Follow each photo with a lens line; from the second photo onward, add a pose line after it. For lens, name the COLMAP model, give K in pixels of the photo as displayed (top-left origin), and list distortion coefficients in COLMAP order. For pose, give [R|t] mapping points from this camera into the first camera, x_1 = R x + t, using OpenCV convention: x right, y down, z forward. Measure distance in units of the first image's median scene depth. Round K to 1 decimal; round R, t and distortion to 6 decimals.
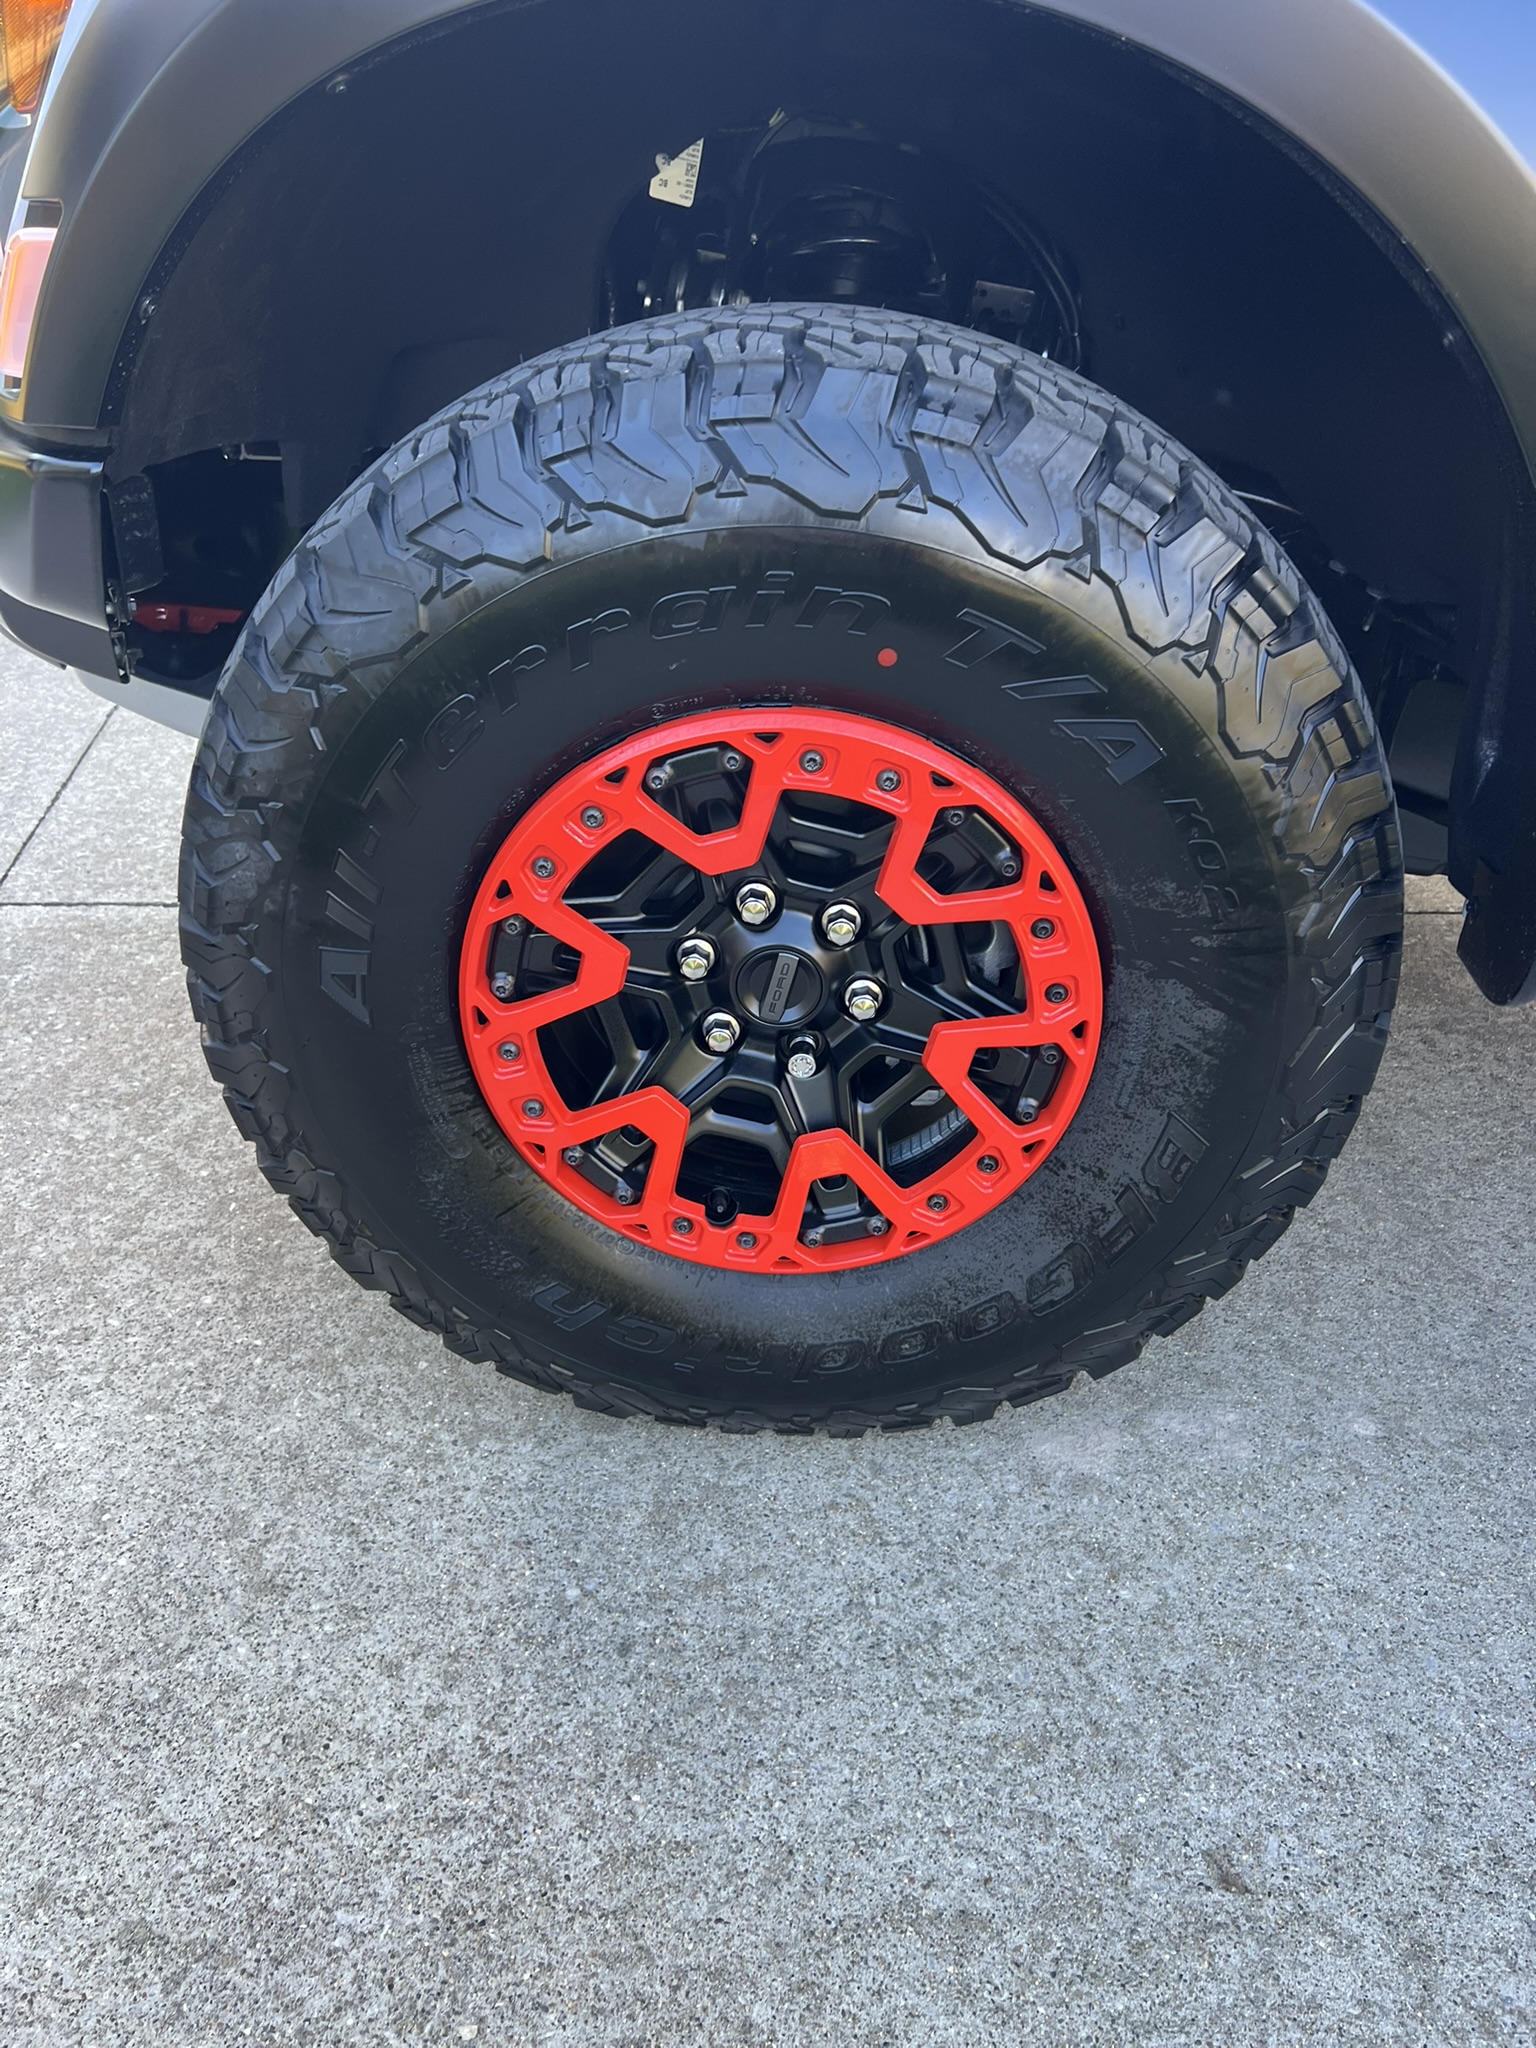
lens RADIAL K [[1549.8, 0, 763.7], [0, 1549.8, 1044.2], [0, 0, 1]] dist [0.055268, -0.065497]
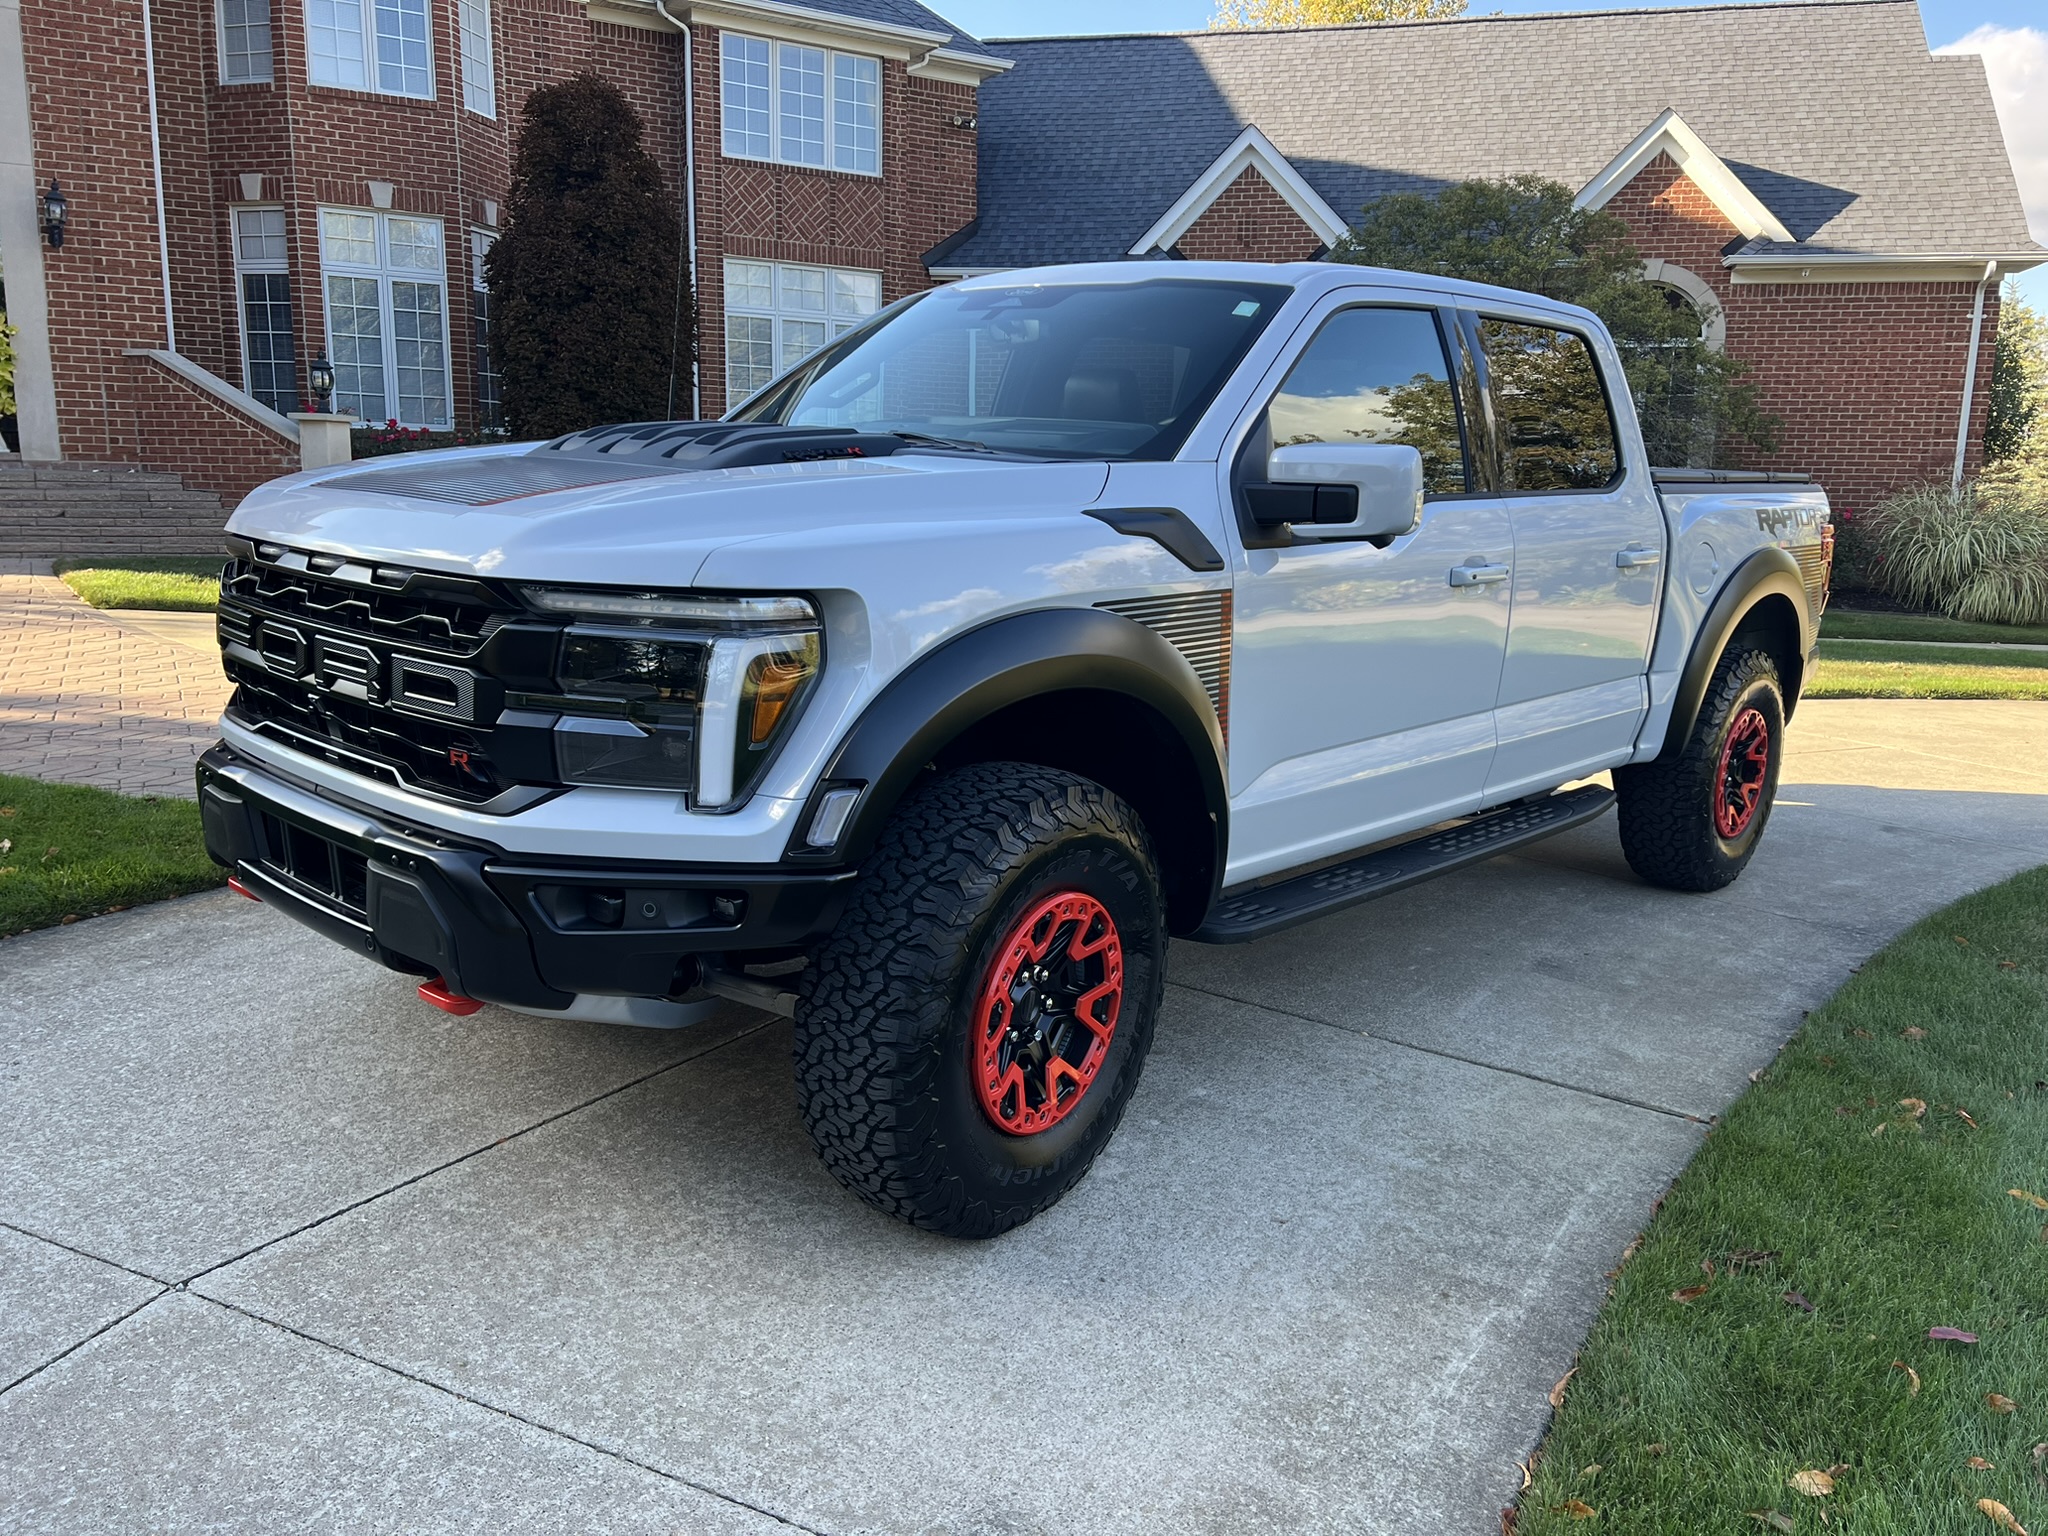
lens RADIAL K [[1549.8, 0, 1059.3], [0, 1549.8, 774.6], [0, 0, 1]] dist [0.055268, -0.065497]
pose [[0.539787, -0.169988, 0.824460, -2.077319], [0.392412, 0.917288, -0.067791, -0.202940], [-0.744744, 0.360120, 0.561845, -0.617250]]
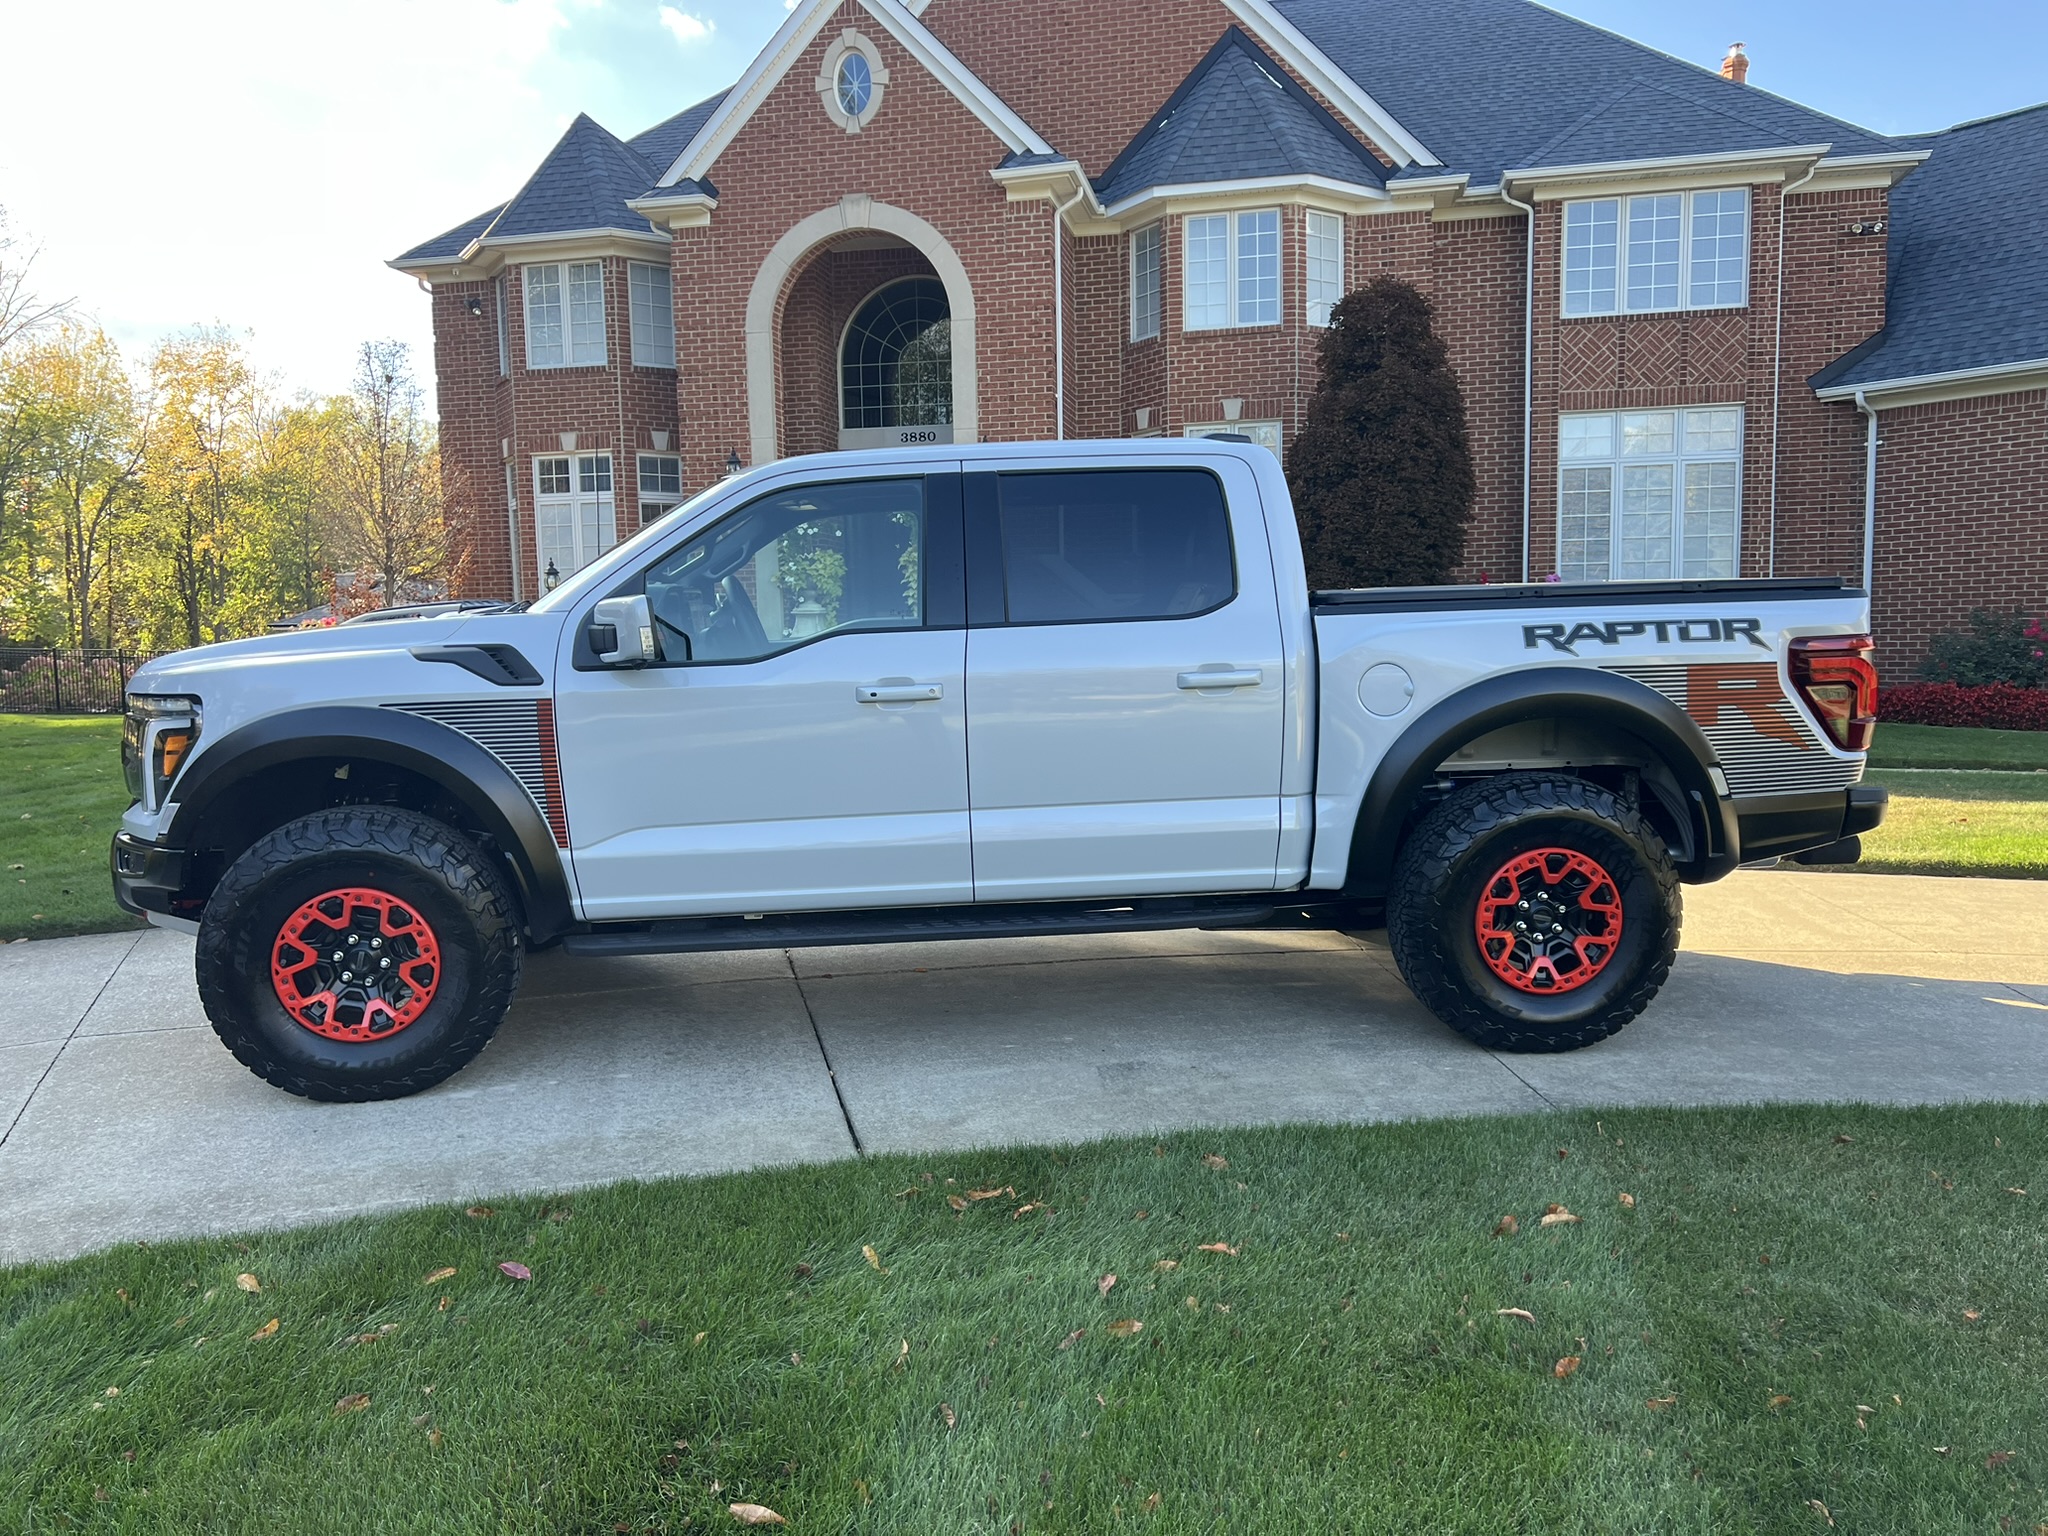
lens RADIAL K [[1549.8, 0, 1022.9], [0, 1549.8, 783.6], [0, 0, 1]] dist [0.055268, -0.065497]
pose [[0.969135, -0.067709, 0.237050, 0.772543], [0.154740, 0.915608, -0.371102, 1.356325], [-0.191918, 0.396330, 0.897825, -3.243891]]
